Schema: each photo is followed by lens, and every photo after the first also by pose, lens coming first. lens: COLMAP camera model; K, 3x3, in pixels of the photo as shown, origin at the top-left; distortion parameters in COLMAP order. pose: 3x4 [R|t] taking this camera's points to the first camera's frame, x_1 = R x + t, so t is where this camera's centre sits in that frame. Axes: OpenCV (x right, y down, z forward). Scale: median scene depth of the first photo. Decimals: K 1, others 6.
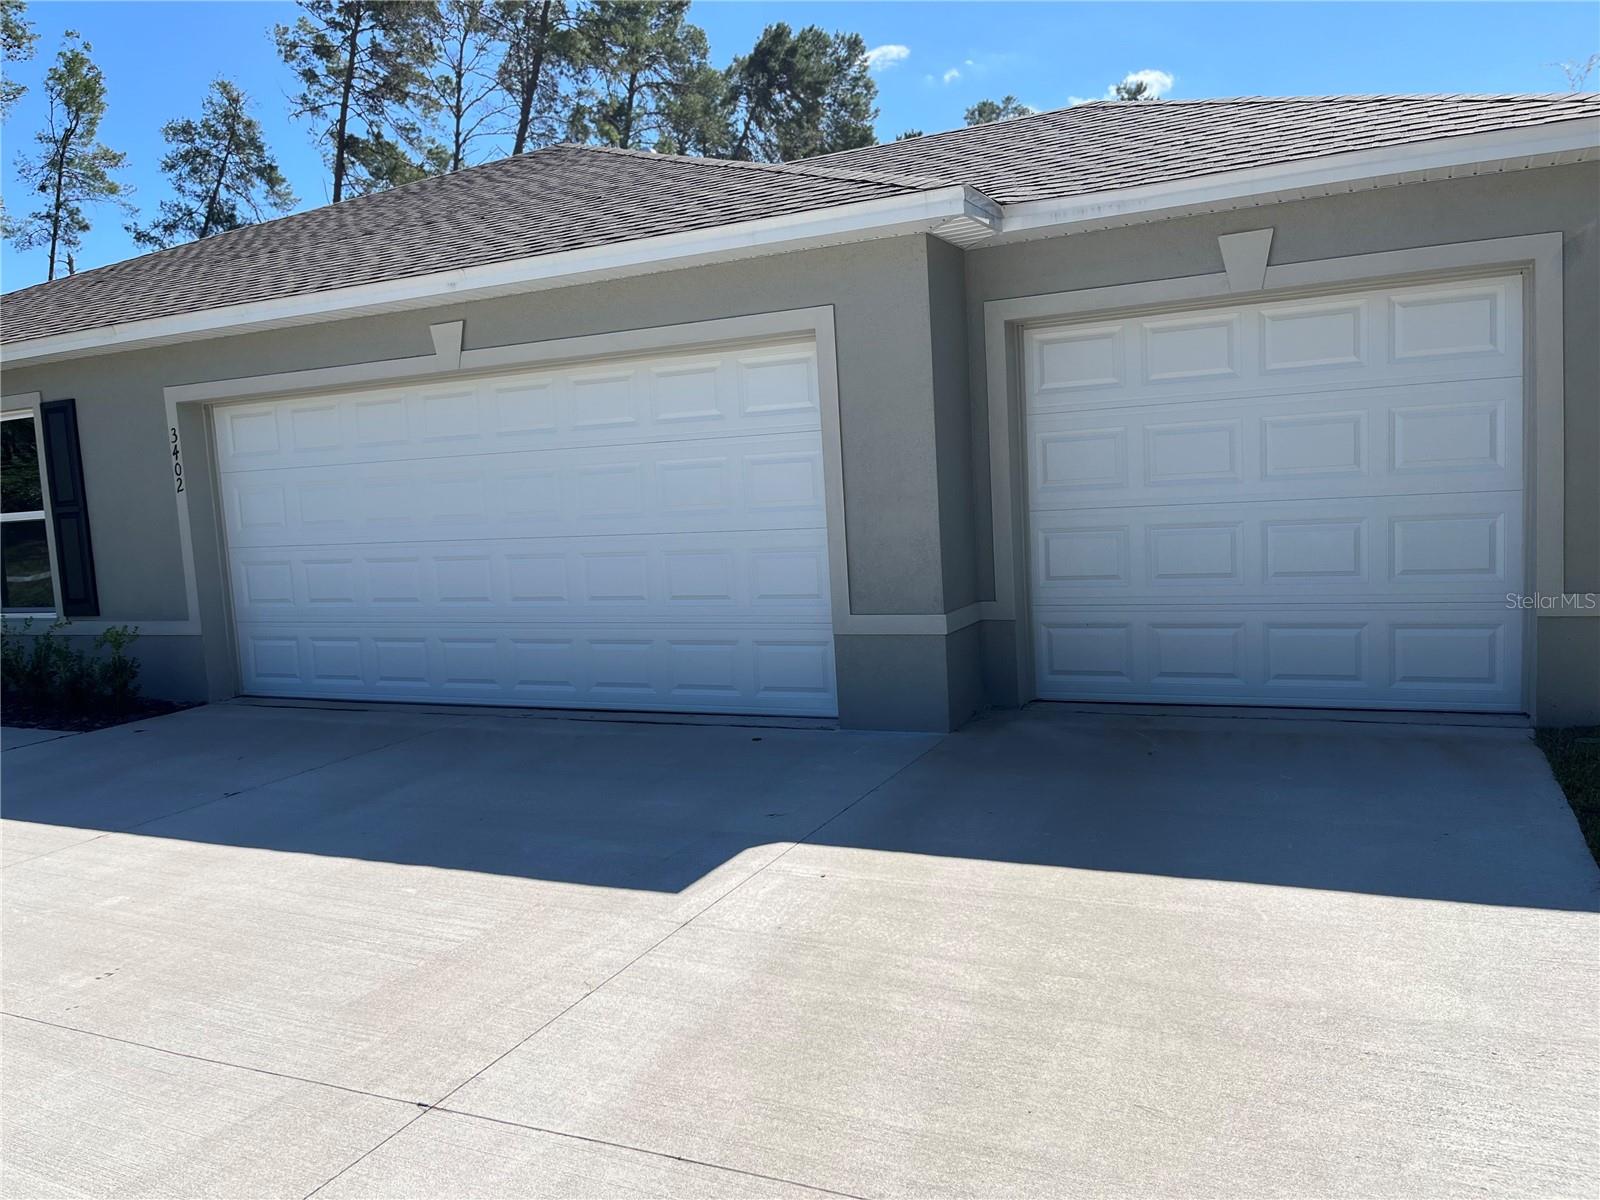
lens RADIAL K [[1215.1, 0, 801.4], [0, 1215.1, 610.8], [0, 0, 1]] dist [0.045969, -0.070198]
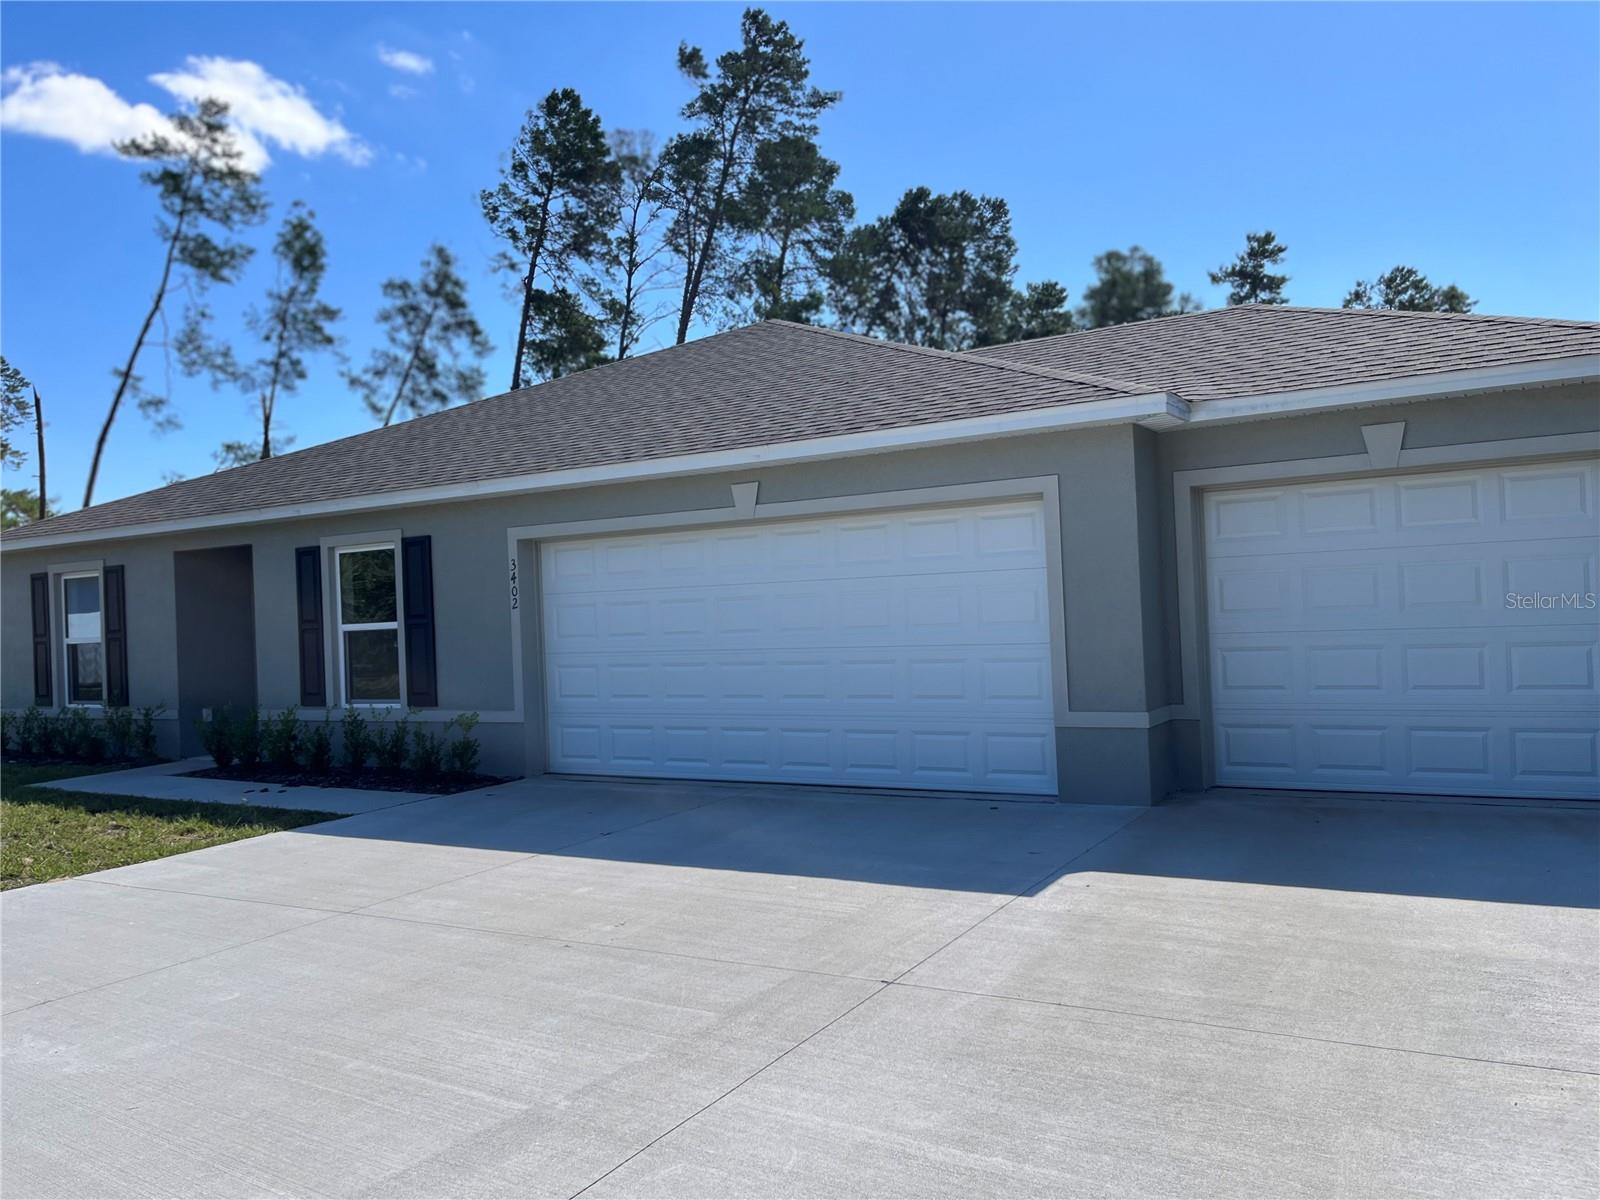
lens RADIAL K [[1215.1, 0, 805.9], [0, 1215.1, 604.5], [0, 0, 1]] dist [0.045969, -0.070198]
pose [[0.995807, 0.014301, -0.090355, -0.114910], [-0.023783, 0.994213, -0.104757, 0.030570], [0.088334, 0.106466, 0.990385, -0.290014]]
